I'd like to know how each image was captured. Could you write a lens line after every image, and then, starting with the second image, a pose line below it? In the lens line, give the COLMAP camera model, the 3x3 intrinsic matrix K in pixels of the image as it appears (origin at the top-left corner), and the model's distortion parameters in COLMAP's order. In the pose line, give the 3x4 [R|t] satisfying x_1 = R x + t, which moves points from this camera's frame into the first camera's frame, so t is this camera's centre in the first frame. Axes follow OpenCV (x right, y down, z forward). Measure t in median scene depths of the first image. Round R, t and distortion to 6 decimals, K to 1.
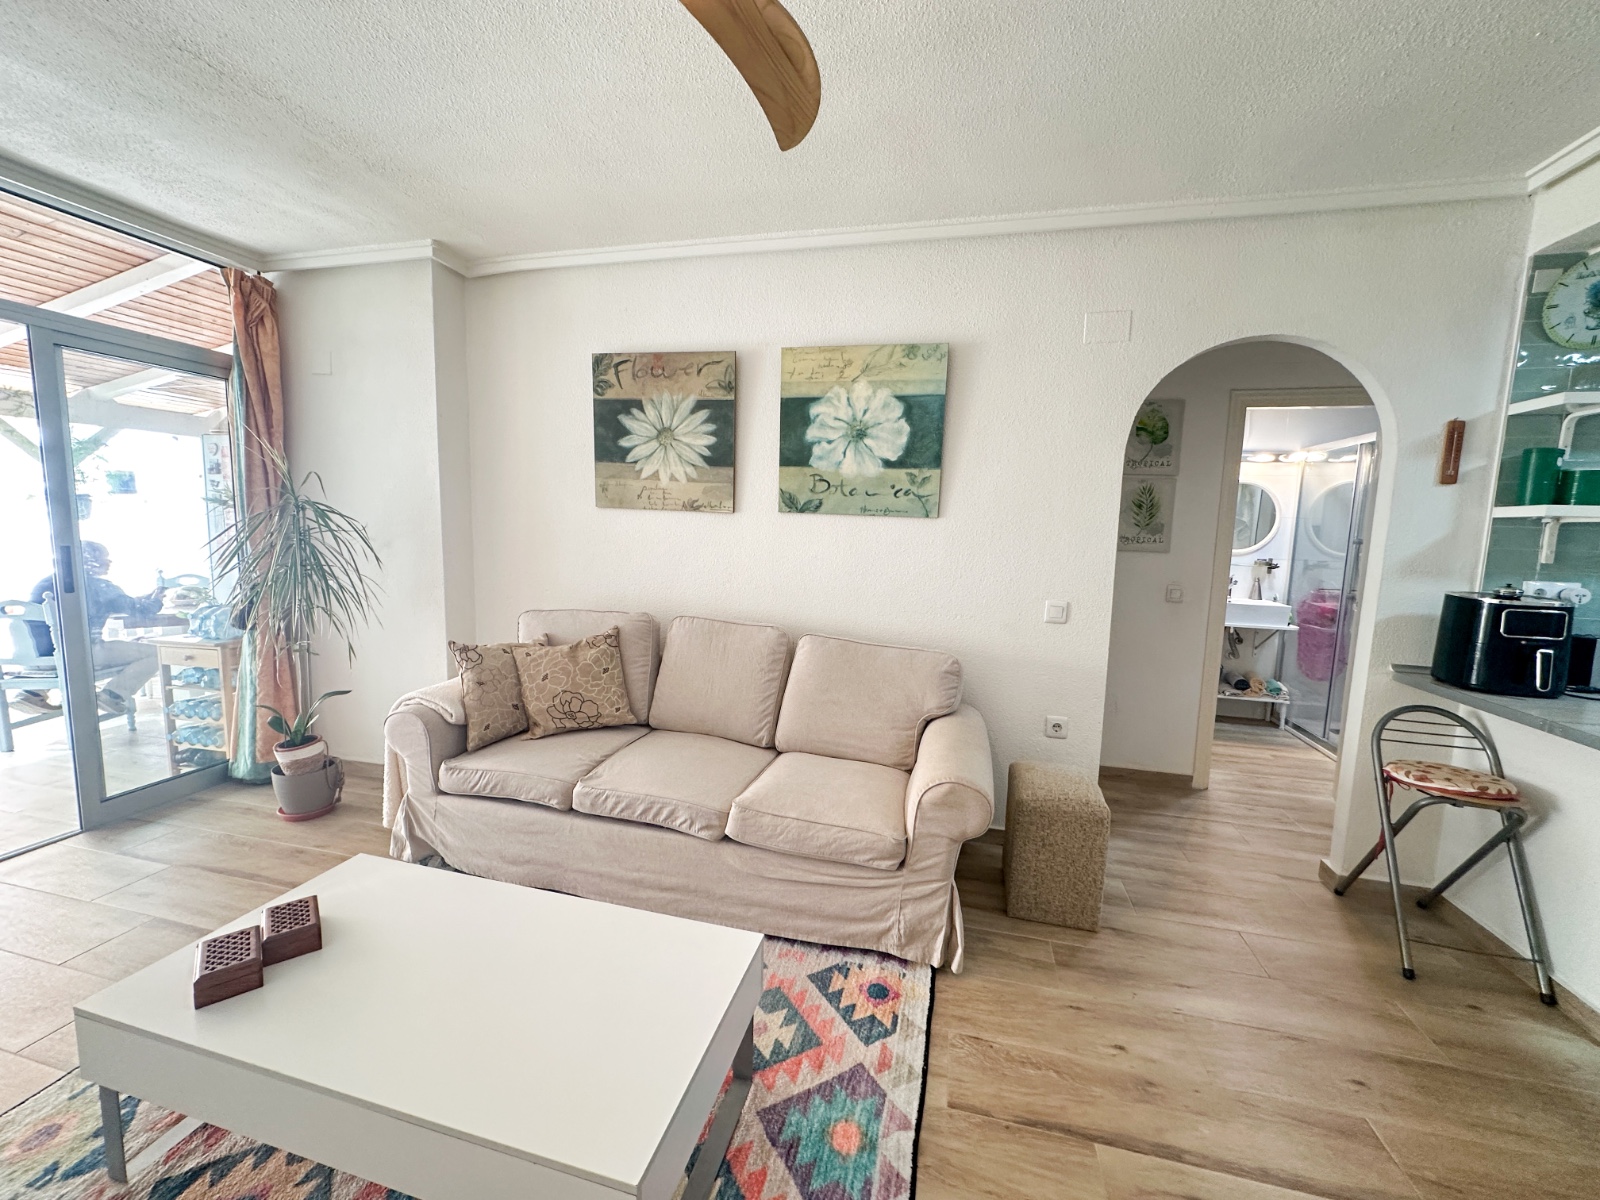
lens RADIAL K [[638.2, 0, 802.8], [0, 638.2, 598.1], [0, 0, 1]] dist [0.000305, 0.000307]
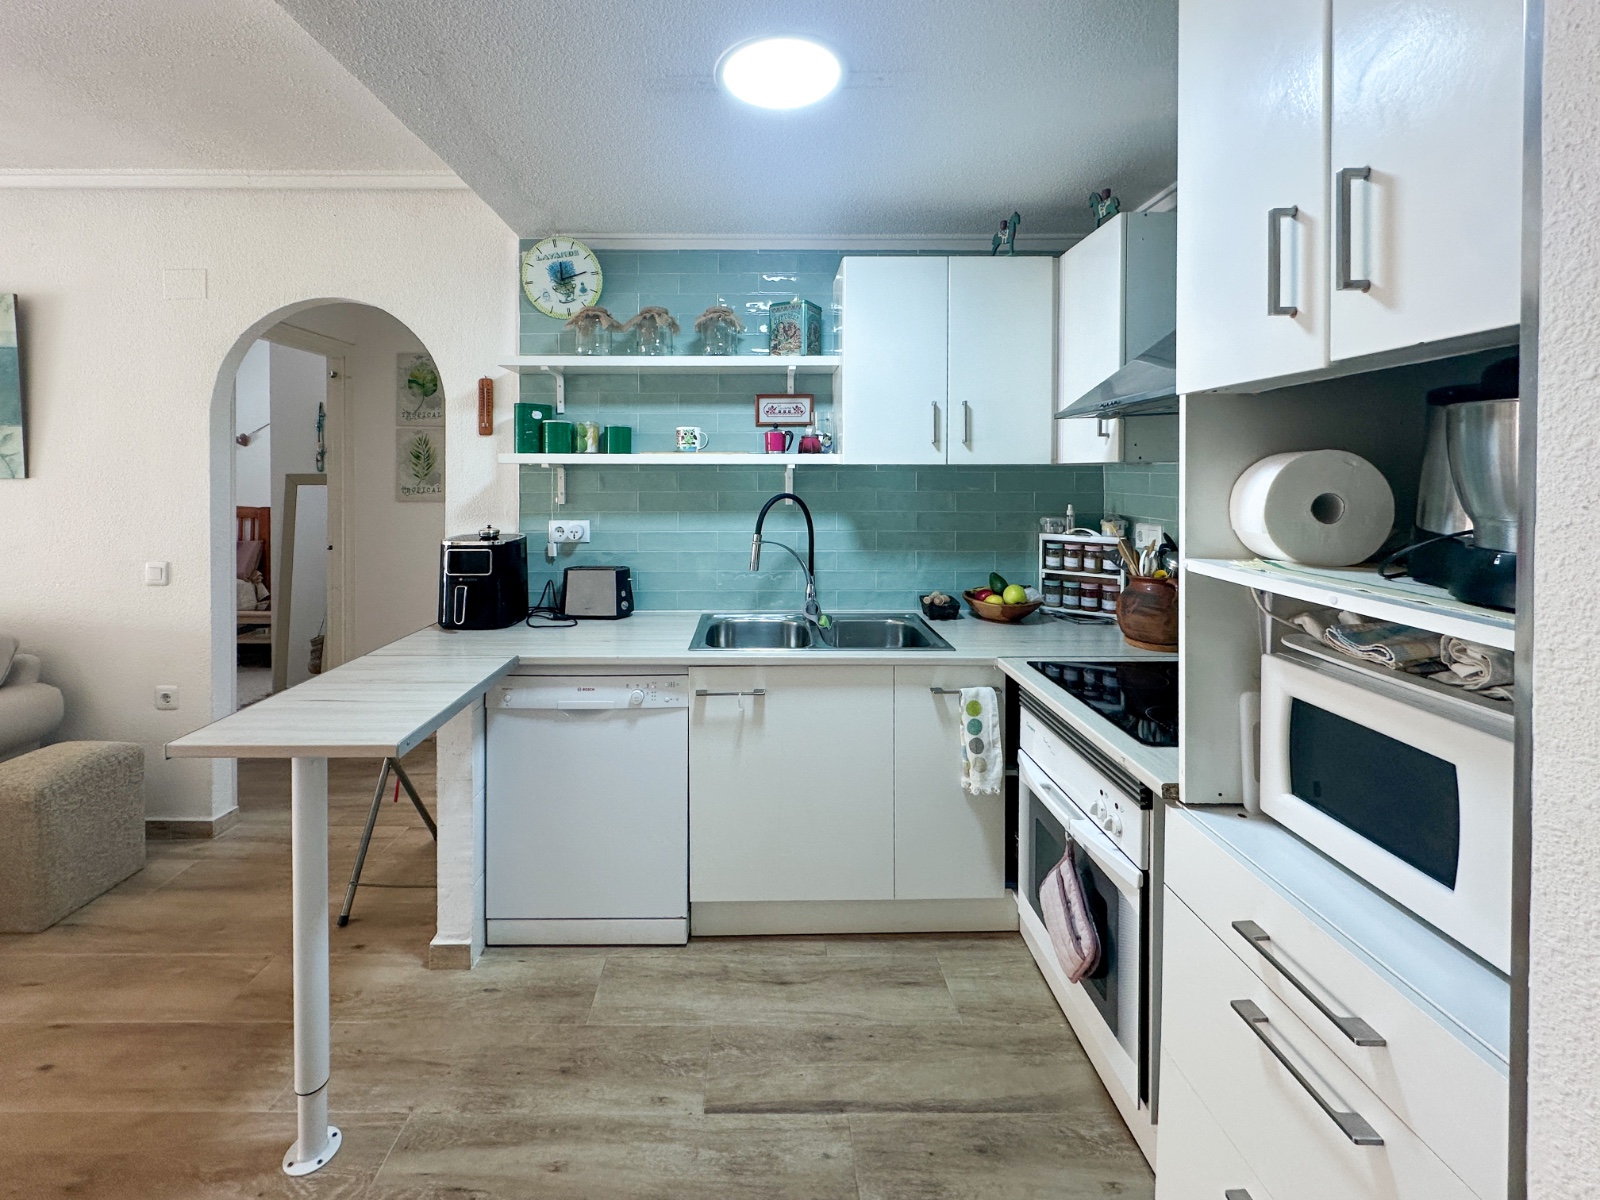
lens RADIAL K [[638.2, 0, 725.7], [0, 638.2, 480.6], [0, 0, 1]] dist [0.000305, 0.000307]
pose [[0.968194, -0.031108, 0.248257, 1.129493], [0.055976, 0.994021, -0.093749, 0.024763], [-0.243857, 0.104664, 0.964147, -0.149496]]
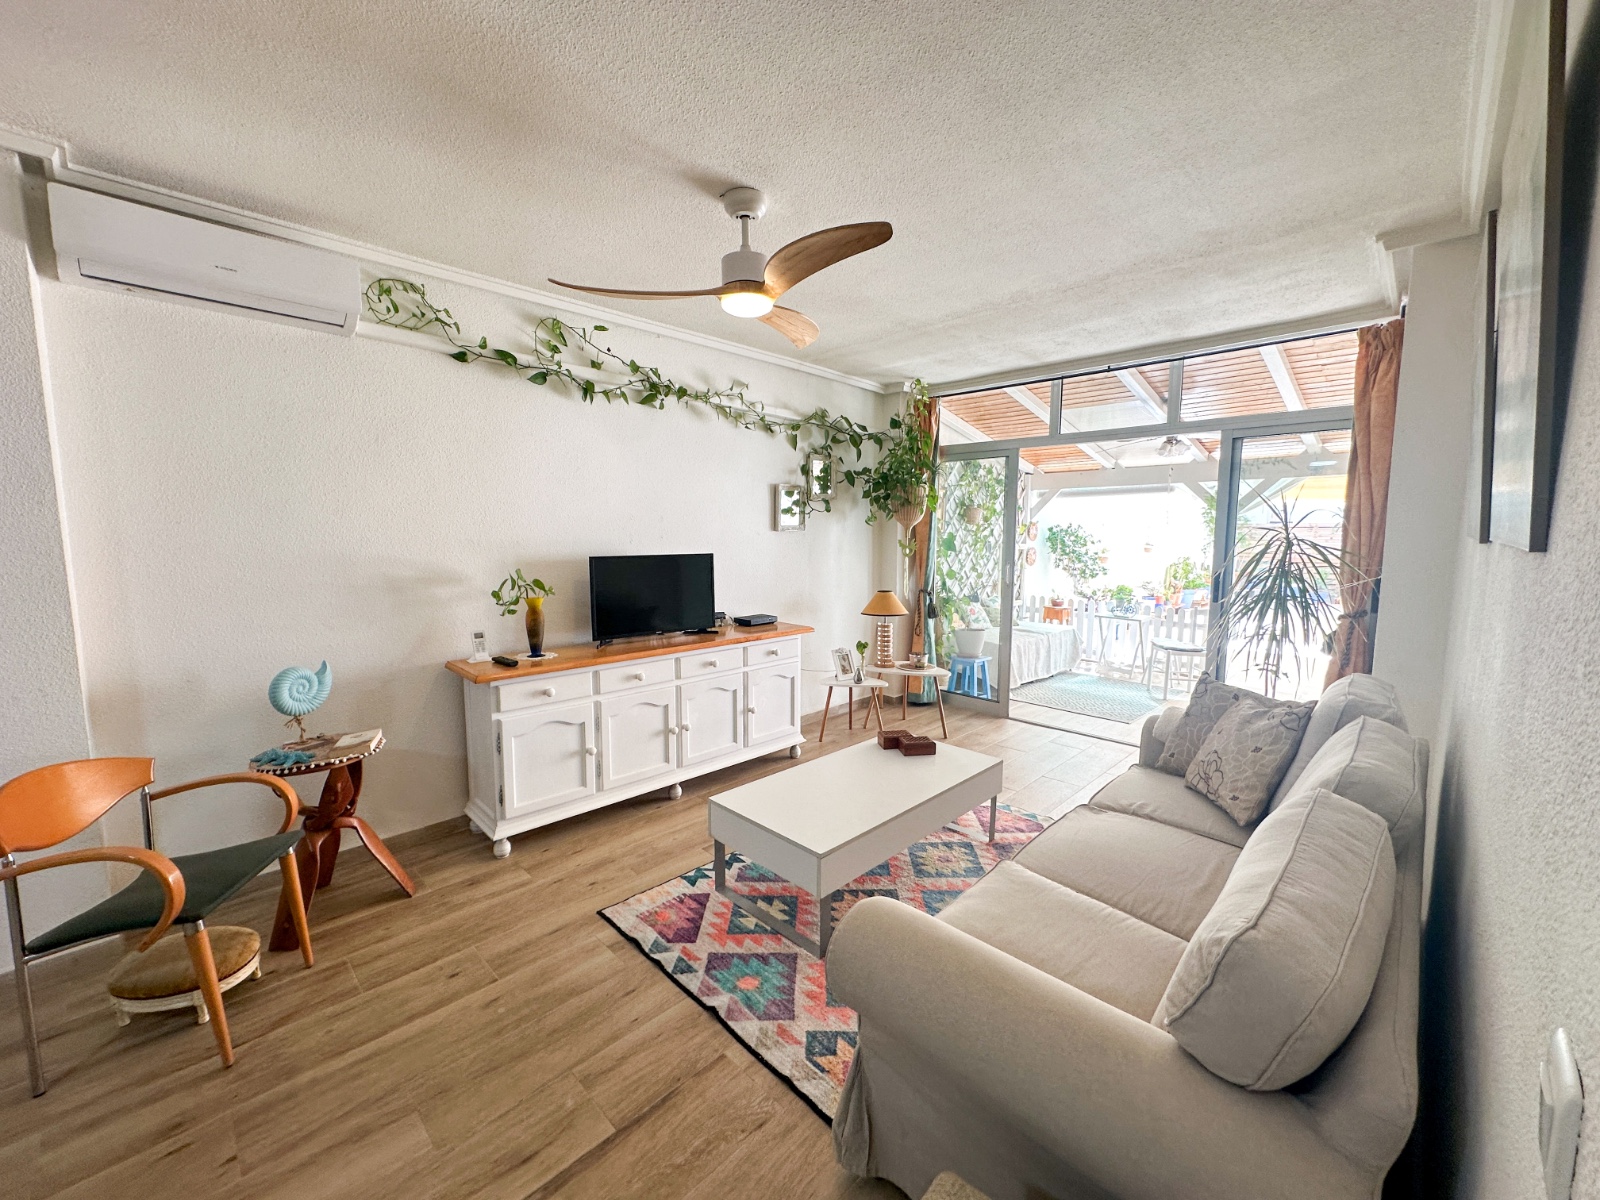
lens RADIAL K [[638.2, 0, 804.7], [0, 638.2, 597.3], [0, 0, 1]] dist [0.000305, 0.000307]
pose [[-0.500768, 0.060092, -0.863493, 0.723025], [-0.117669, 0.983600, 0.136691, -0.126695], [0.857546, 0.170057, -0.485485, 1.014347]]
